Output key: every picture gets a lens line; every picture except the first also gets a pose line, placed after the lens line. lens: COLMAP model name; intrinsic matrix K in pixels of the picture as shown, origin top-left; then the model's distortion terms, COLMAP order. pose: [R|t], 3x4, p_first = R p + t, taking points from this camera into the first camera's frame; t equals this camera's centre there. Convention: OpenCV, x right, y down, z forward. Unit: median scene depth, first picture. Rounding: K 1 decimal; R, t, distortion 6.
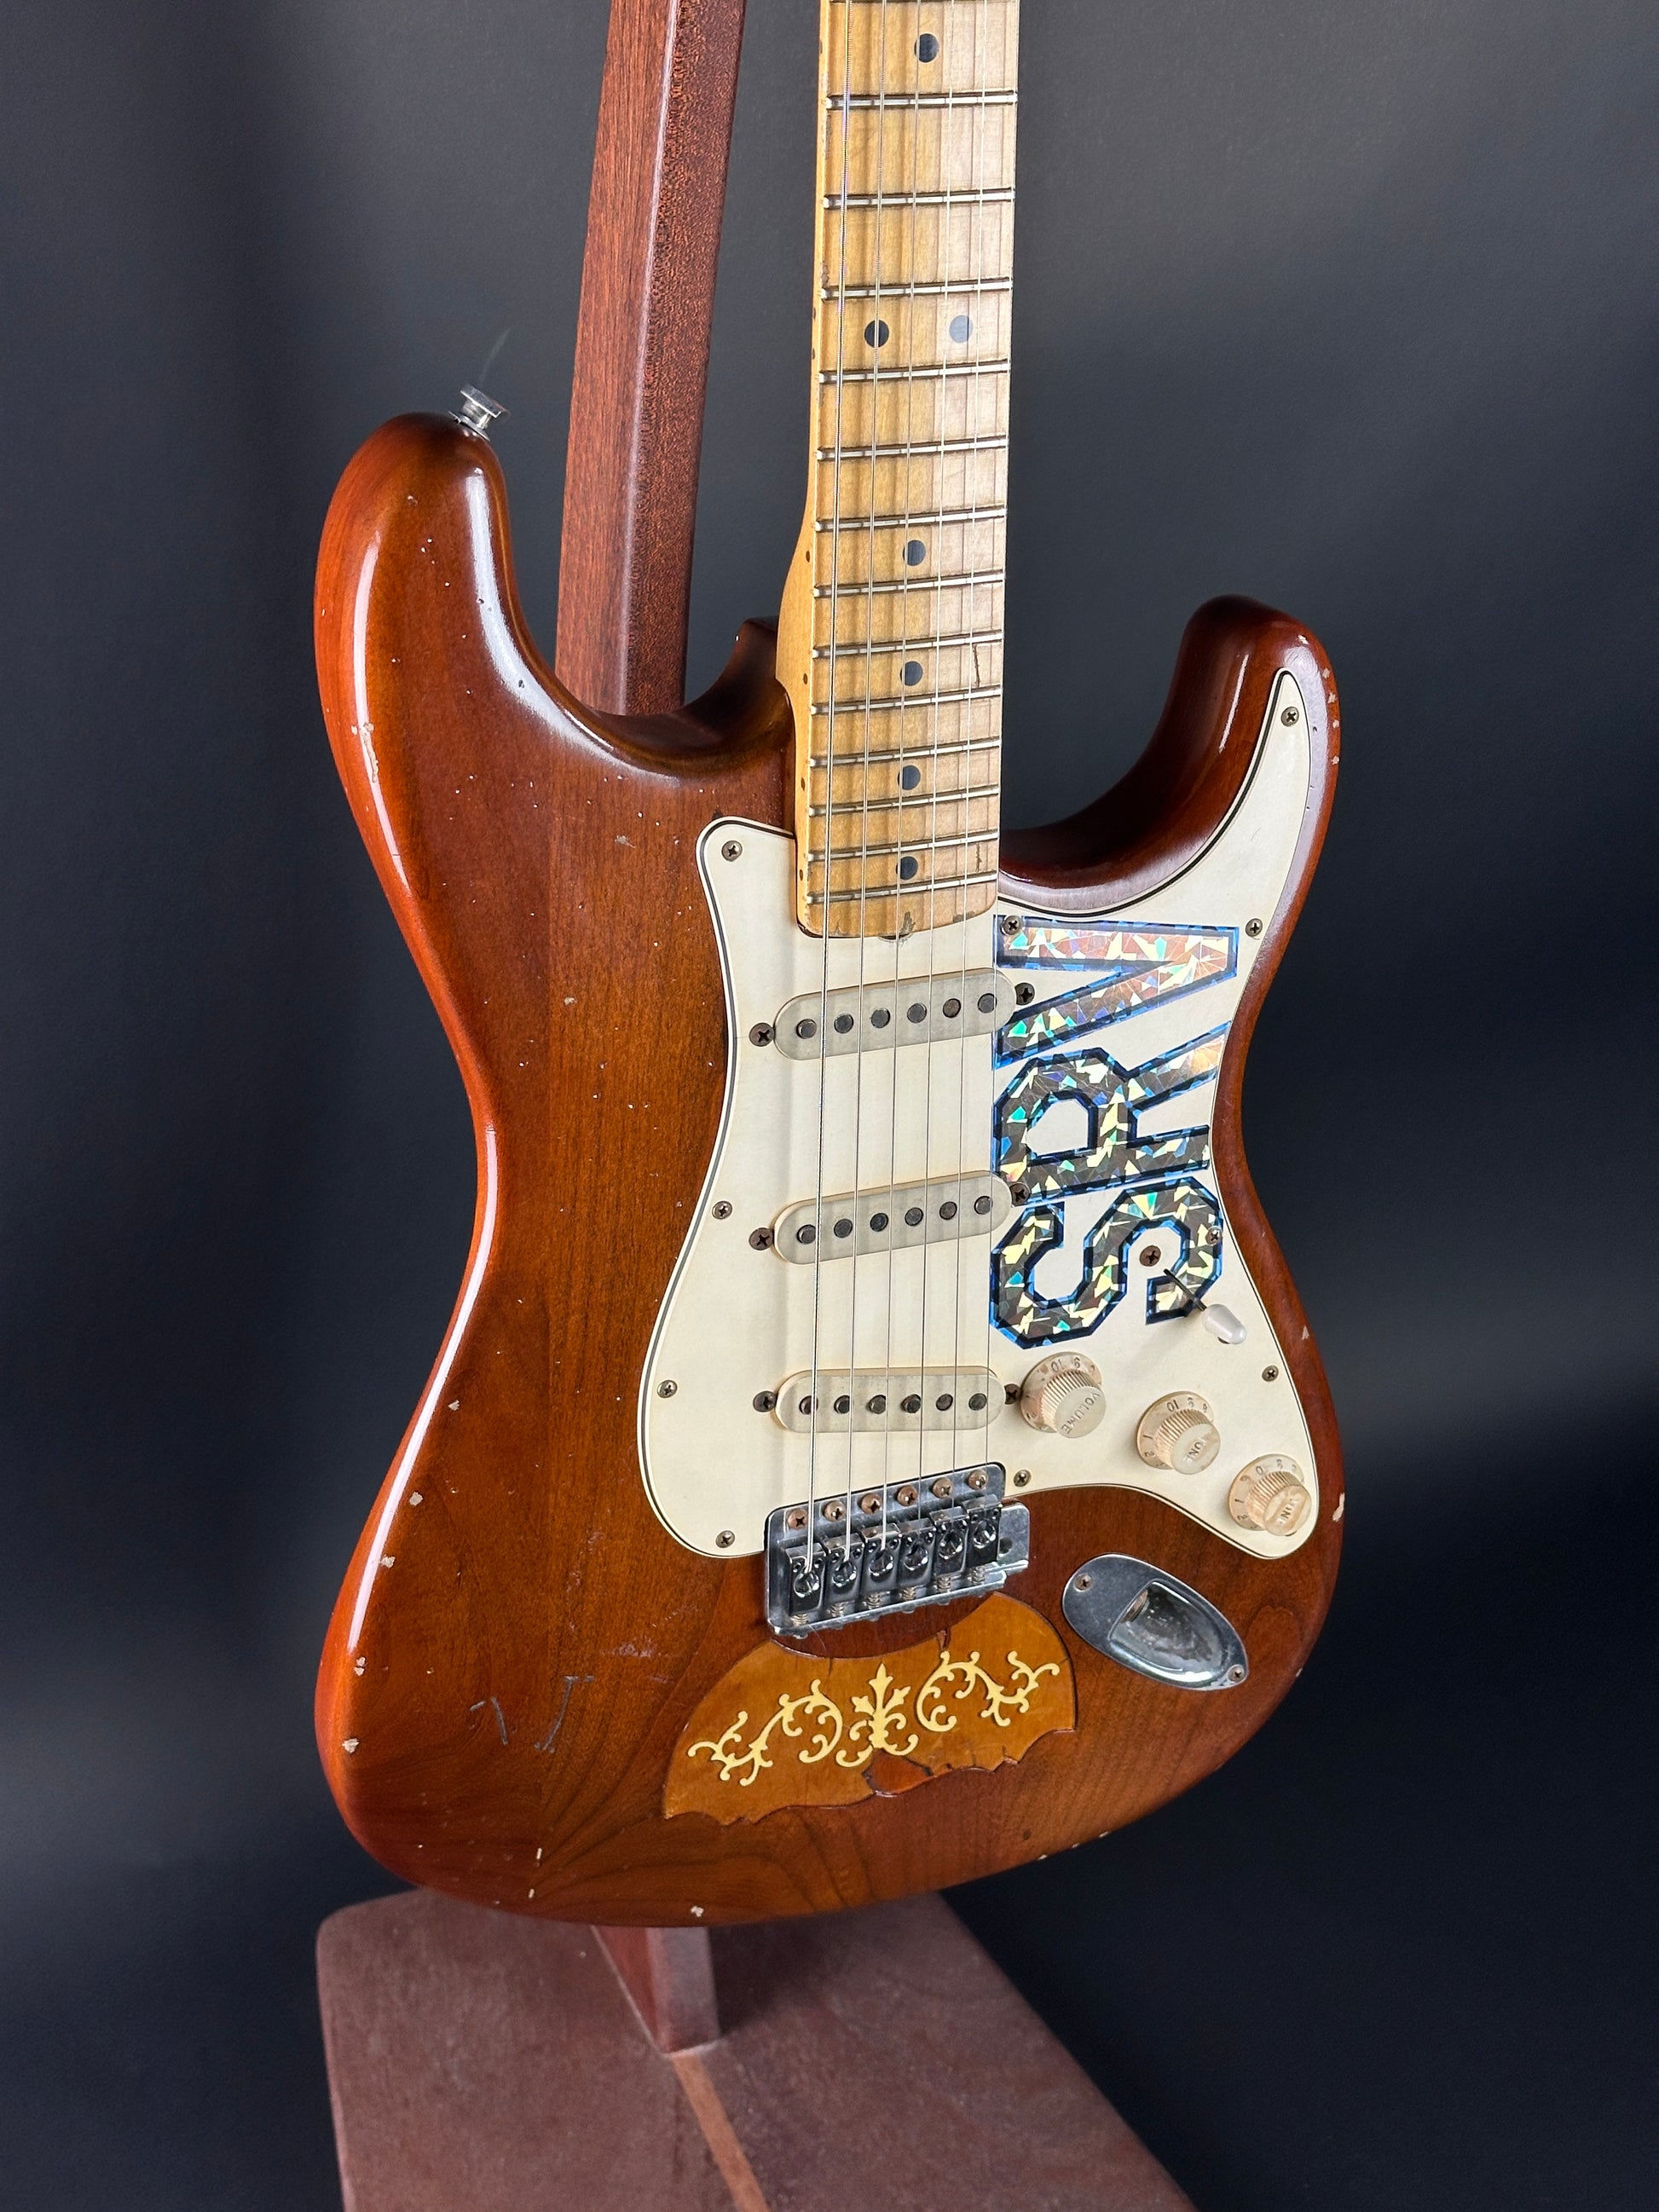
lens RADIAL K [[3087.9, 0, 829.5], [0, 3087.9, 1106.0], [0, 0, 1]] dist [0.167148, -0.322151]
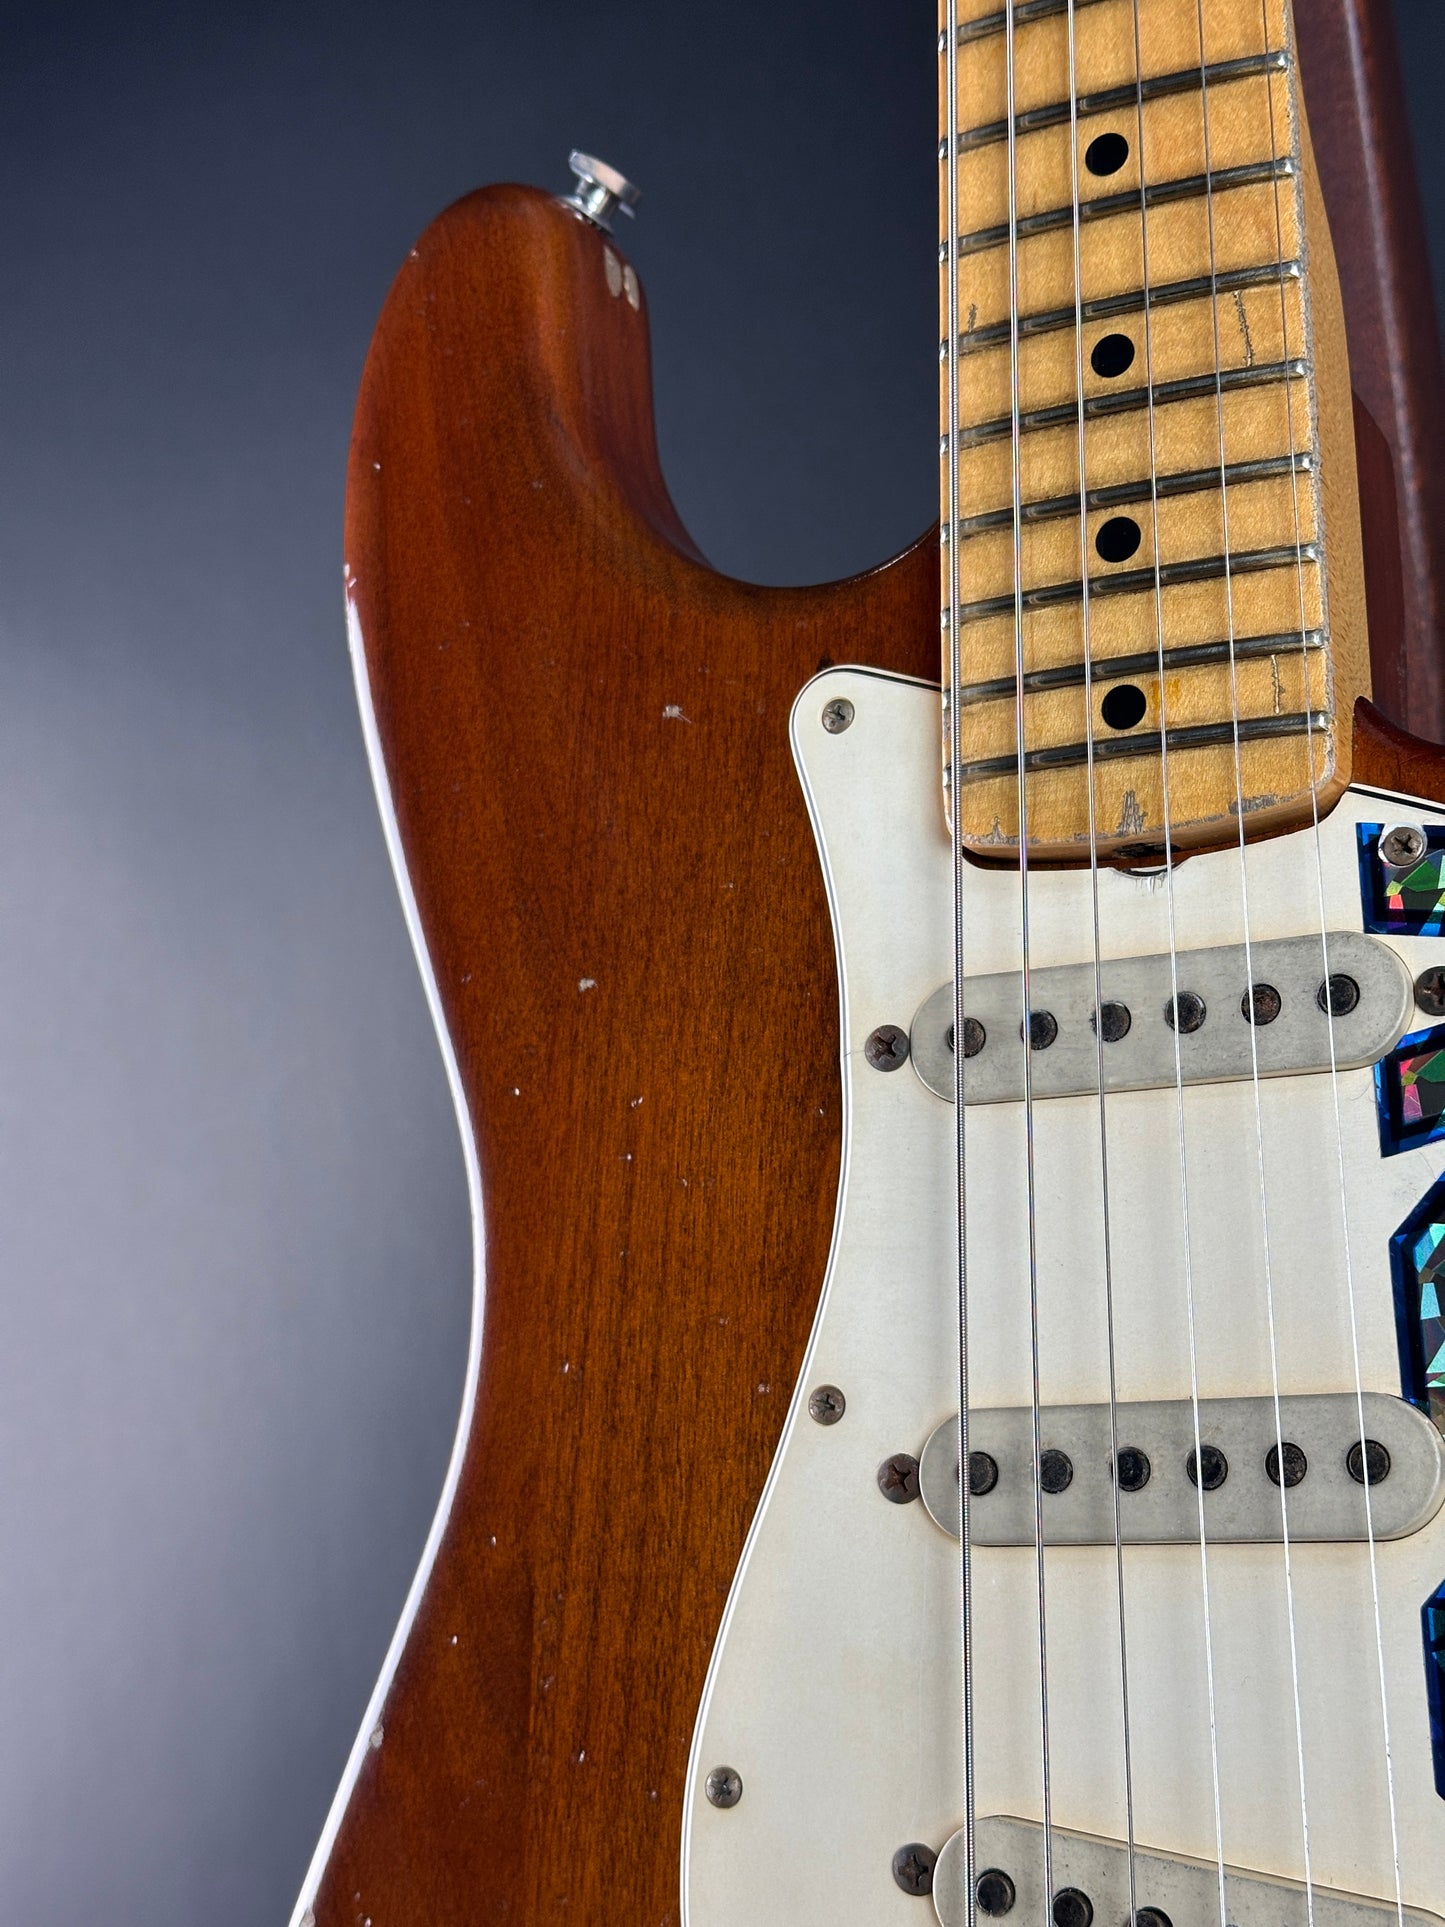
lens RADIAL K [[2689.9, 0, 722.5], [0, 2689.9, 963.5], [0, 0, 1]] dist [0.167148, -0.322151]
pose [[0.647691, -0.185858, -0.738887, 0.289155], [-0.287156, 0.838728, -0.462685, 0.177812], [0.705718, 0.511852, 0.489866, 0.689554]]
